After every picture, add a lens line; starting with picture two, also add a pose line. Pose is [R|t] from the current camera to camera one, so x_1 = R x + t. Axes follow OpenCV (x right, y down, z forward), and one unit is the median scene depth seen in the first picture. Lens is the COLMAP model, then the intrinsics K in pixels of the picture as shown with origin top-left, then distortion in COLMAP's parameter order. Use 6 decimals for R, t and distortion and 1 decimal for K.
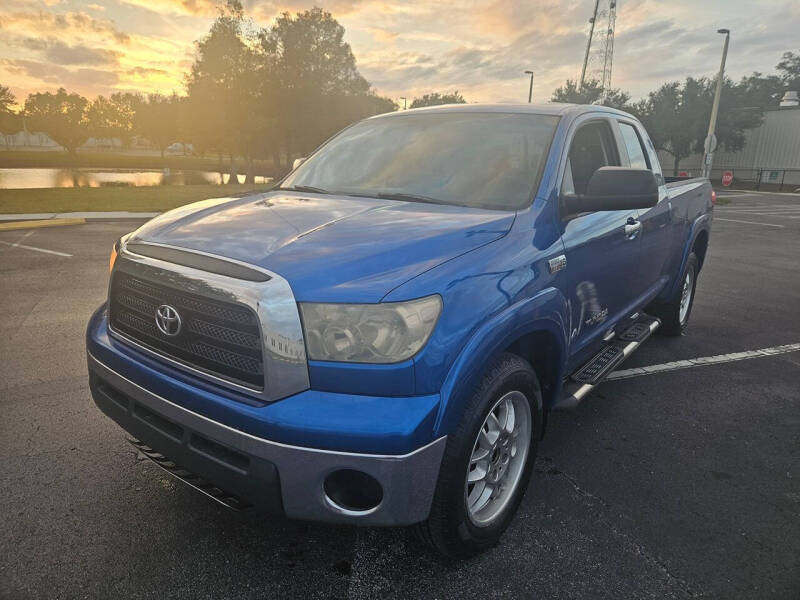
lens RADIAL K [[544.2, 0, 399.3], [0, 544.2, 290.1], [0, 0, 1]] dist [0.055836, -0.064944]
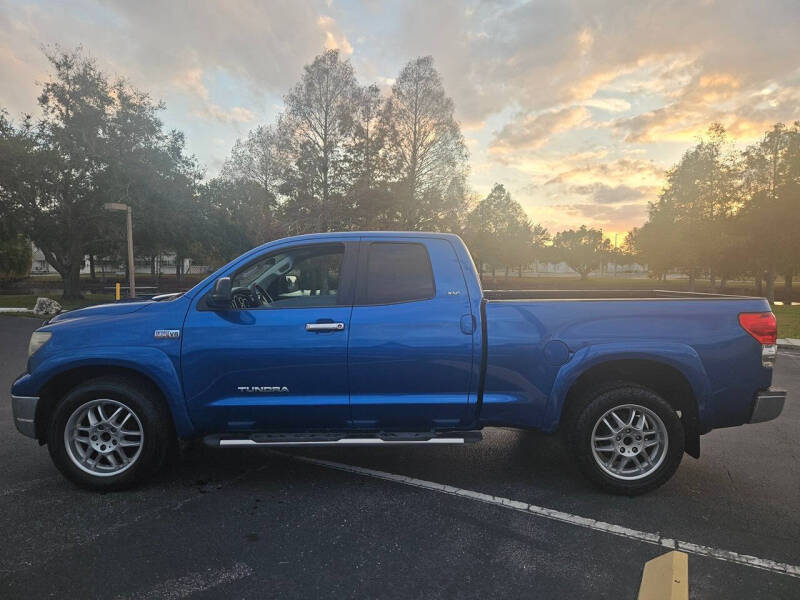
lens RADIAL K [[536.1, 0, 396.0], [0, 536.1, 297.9], [0, 0, 1]] dist [0.082698, -0.072045]
pose [[0.614297, 0.017271, -0.788886, 0.129364], [-0.178916, 0.976770, -0.117935, -0.005679], [0.768523, 0.213592, 0.603118, 0.034332]]
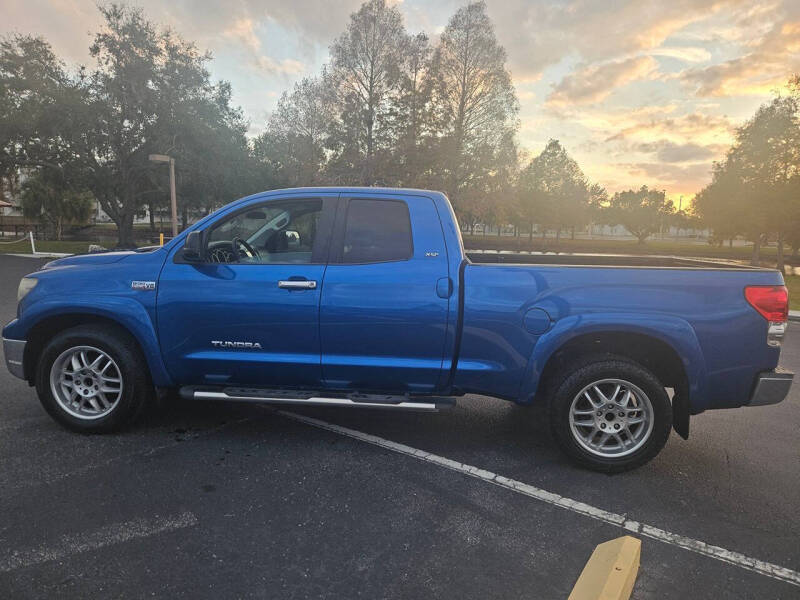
lens RADIAL K [[536.5, 0, 391.4], [0, 536.5, 294.1], [0, 0, 1]] dist [0.079242, -0.065715]
pose [[0.533525, 0.096389, -0.840274, 0.134565], [-0.221873, 0.974642, -0.029075, -0.009315], [0.816164, 0.201946, 0.541382, 0.047552]]
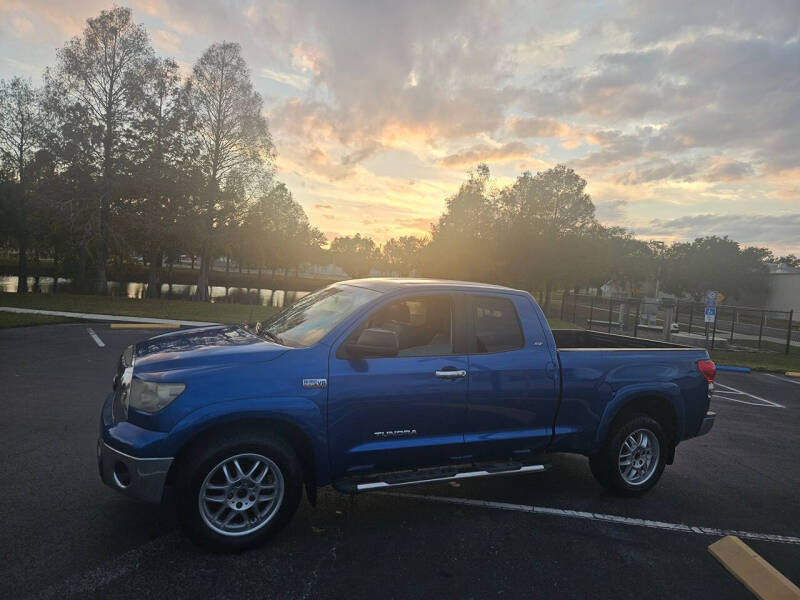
lens RADIAL K [[536.8, 0, 396.5], [0, 536.8, 303.1], [0, 0, 1]] dist [0.088142, -0.066401]
pose [[0.889422, 0.062519, -0.452792, 0.079196], [-0.159513, 0.970778, -0.179291, -0.002133], [0.428351, 0.231692, 0.873404, -0.022488]]
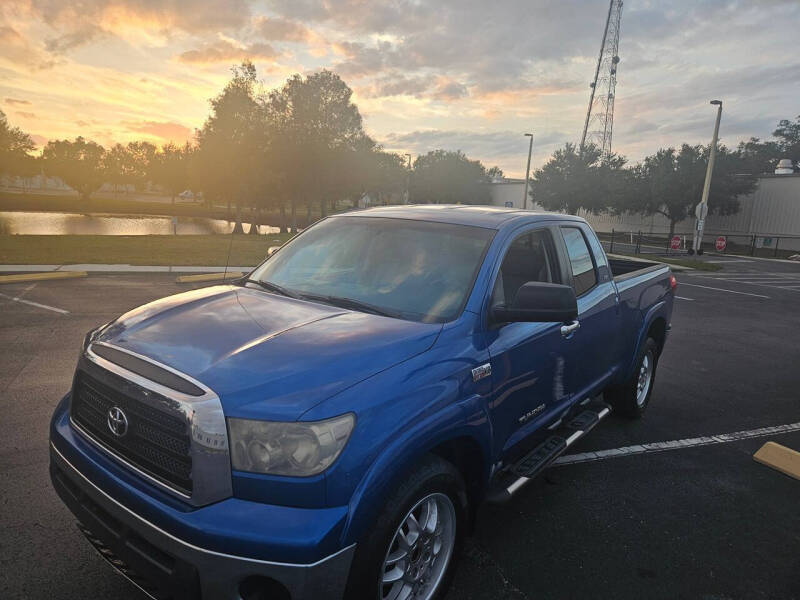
lens RADIAL K [[542.1, 0, 395.4], [0, 542.1, 295.1], [0, 0, 1]] dist [0.044172, -0.050149]
pose [[0.999469, 0.030421, -0.011710, 0.008059], [-0.031264, 0.996292, -0.080152, -0.007150], [0.009228, 0.080475, 0.996714, -0.006626]]
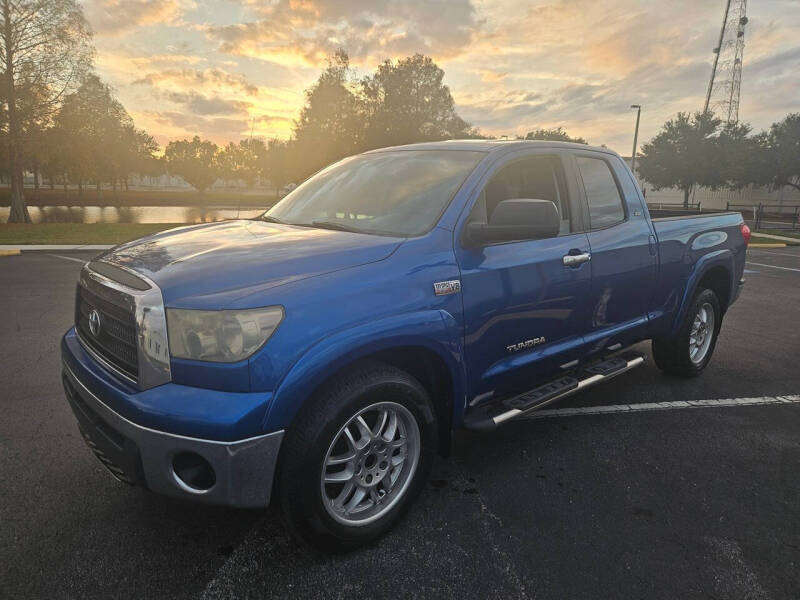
lens RADIAL K [[542.1, 0, 395.4], [0, 542.1, 295.1], [0, 0, 1]] dist [0.044172, -0.050149]
pose [[0.980899, 0.029754, -0.192230, 0.025712], [-0.040403, 0.997844, -0.051715, 0.001681], [0.190276, 0.058494, 0.979986, -0.003872]]
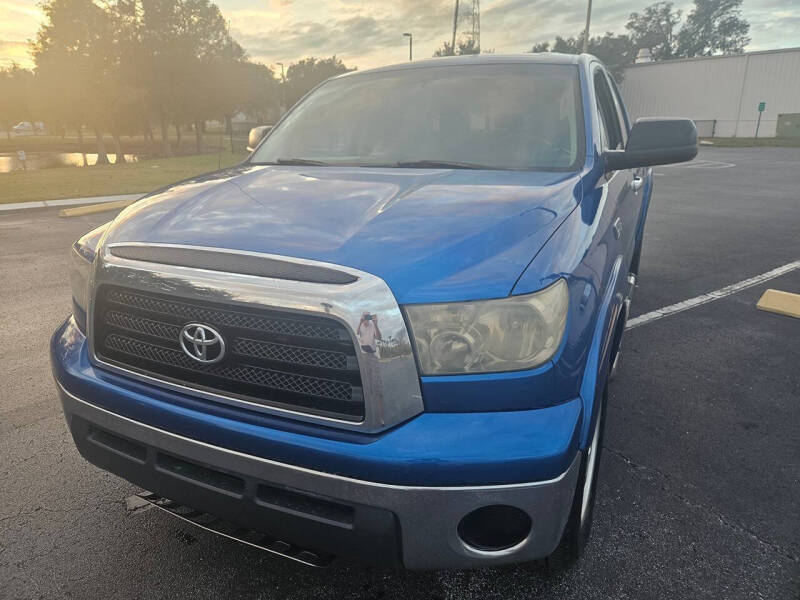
lens RADIAL K [[542.1, 0, 395.4], [0, 542.1, 295.1], [0, 0, 1]] dist [0.044172, -0.050149]
pose [[0.978435, -0.100200, 0.180623, -0.015906], [0.088317, 0.993436, 0.072697, -0.002369], [-0.186721, -0.055177, 0.980862, 0.011604]]
